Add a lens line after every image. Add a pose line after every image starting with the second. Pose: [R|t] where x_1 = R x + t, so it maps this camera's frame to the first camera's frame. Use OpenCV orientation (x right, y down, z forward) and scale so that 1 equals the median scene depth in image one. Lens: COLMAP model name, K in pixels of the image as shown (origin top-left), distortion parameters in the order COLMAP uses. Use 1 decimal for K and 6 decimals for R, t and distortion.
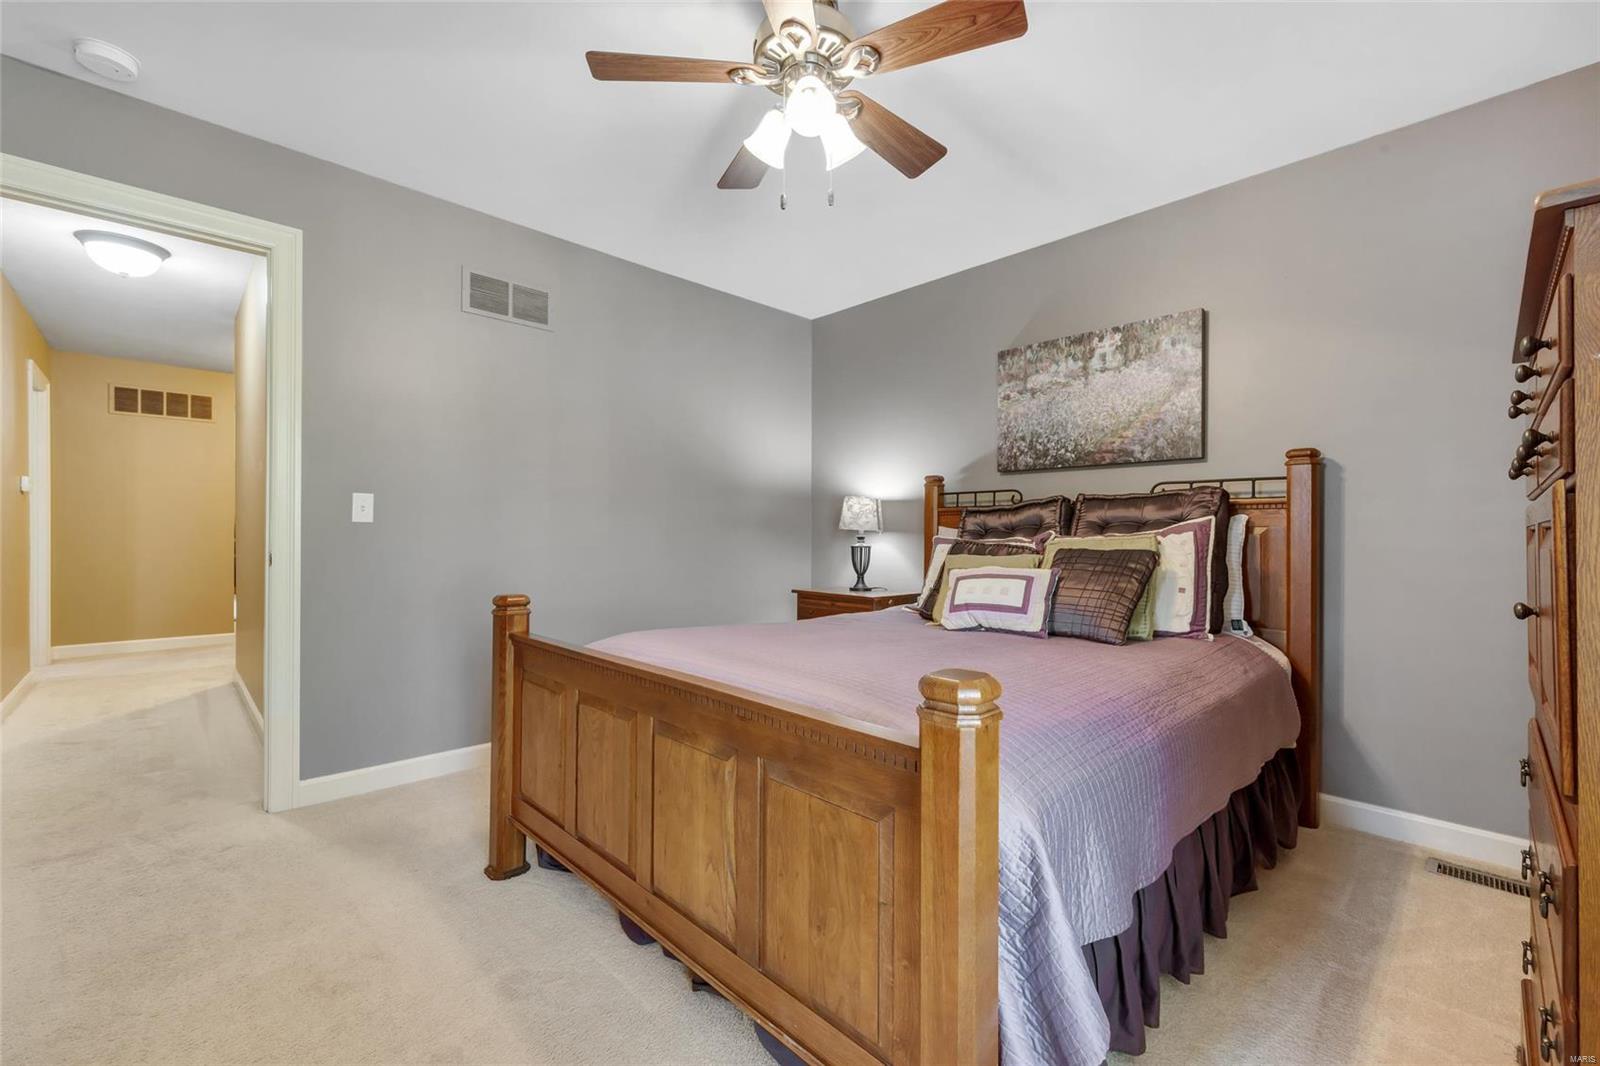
lens RADIAL K [[663.1, 0, 809.5], [0, 663.1, 527.7], [0, 0, 1]] dist [0.015167, -0.005664]
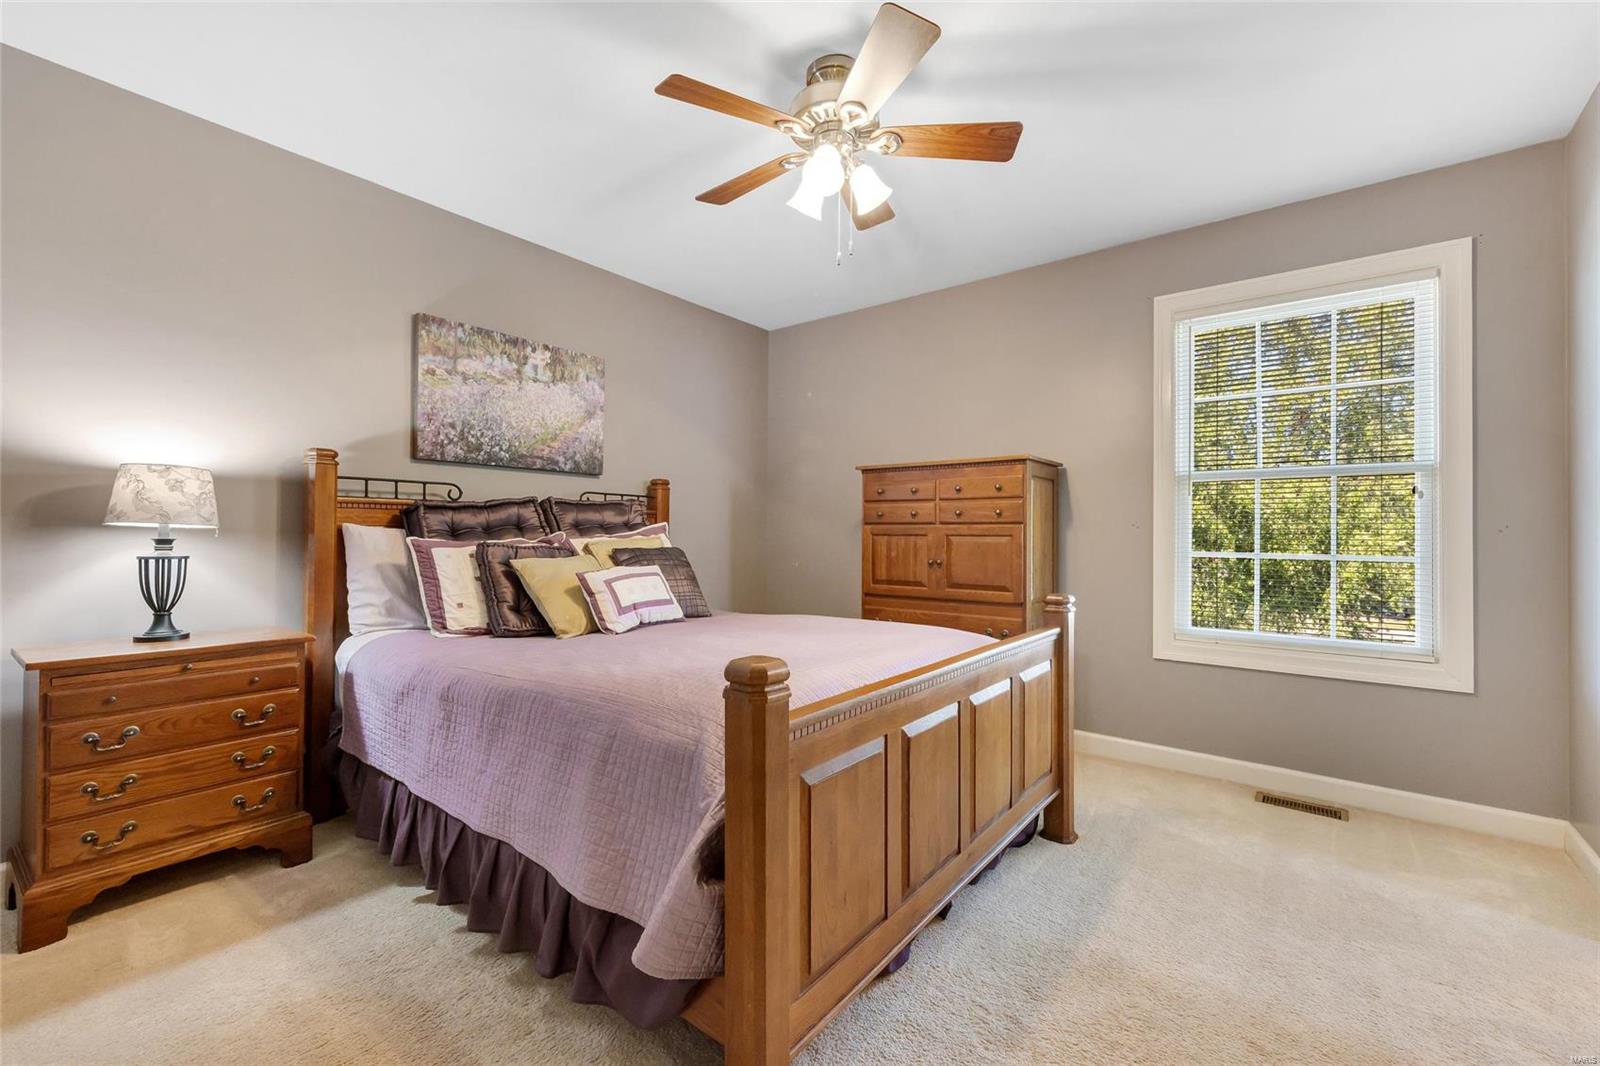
lens RADIAL K [[675.3, 0, 787.6], [0, 675.3, 519.6], [0, 0, 1]] dist [0.016061, 0.000022]
pose [[-0.121049, 0.017532, 0.992492, -0.694072], [-0.016189, 0.999676, -0.019633, 0.000659], [-0.992514, -0.018444, -0.120726, 0.743504]]
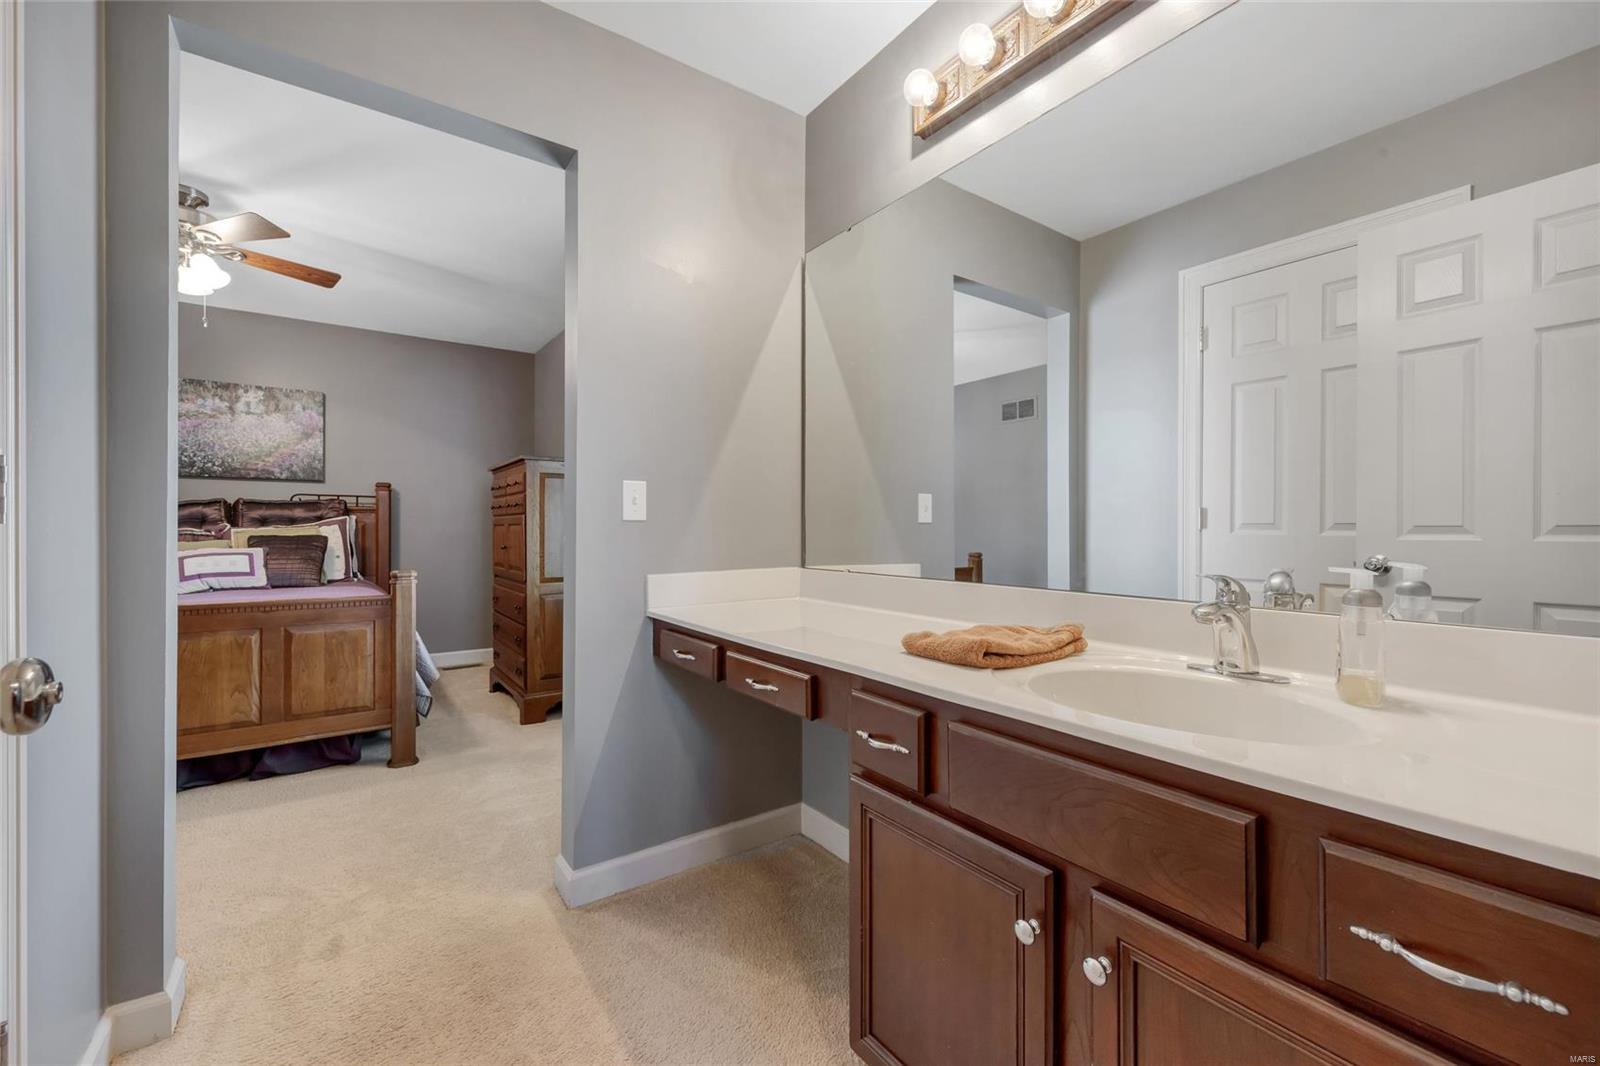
lens RADIAL K [[663.1, 0, 809.5], [0, 663.1, 527.7], [0, 0, 1]] dist [0.015167, -0.005664]
pose [[0.152783, -0.002883, 0.988256, -0.832563], [-0.009765, 0.999943, 0.004427, -0.005214], [-0.988212, -0.010327, 0.152746, -0.446112]]
